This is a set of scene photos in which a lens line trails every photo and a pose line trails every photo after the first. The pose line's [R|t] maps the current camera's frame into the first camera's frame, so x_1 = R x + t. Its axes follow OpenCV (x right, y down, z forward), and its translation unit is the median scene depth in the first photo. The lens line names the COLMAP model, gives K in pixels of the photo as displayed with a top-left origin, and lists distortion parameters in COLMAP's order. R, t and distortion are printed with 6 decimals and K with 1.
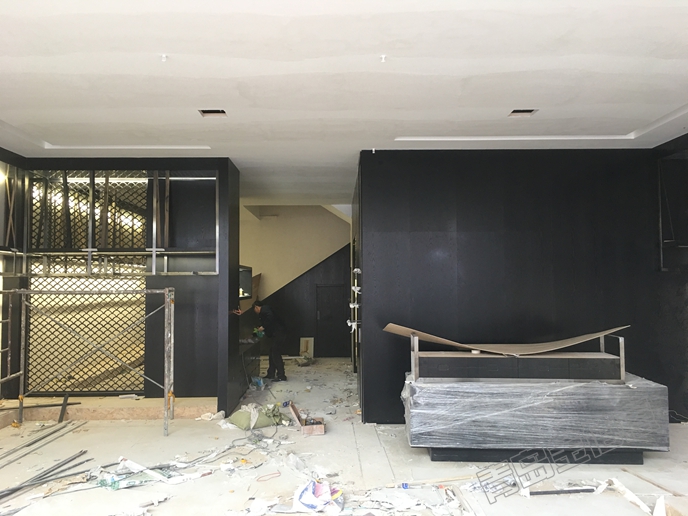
lens RADIAL K [[588.2, 0, 344.0], [0, 588.2, 258.0], [0, 0, 1]] dist [-0.003045, -0.079533]
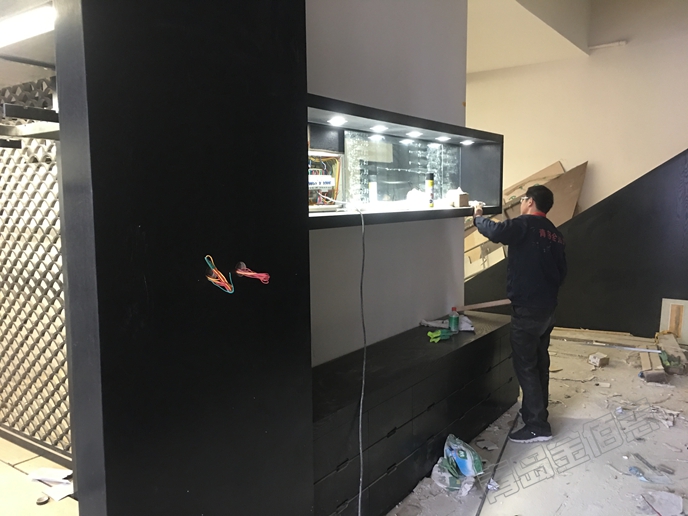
lens RADIAL K [[579.8, 0, 344.0], [0, 579.8, 258.0], [0, 0, 1]] dist [0.075800, -0.076449]
pose [[0.804423, 0.066396, -0.590335, -0.006508], [0.026528, 0.988728, 0.147352, 0.045644], [0.593465, -0.134194, 0.793594, 0.786238]]
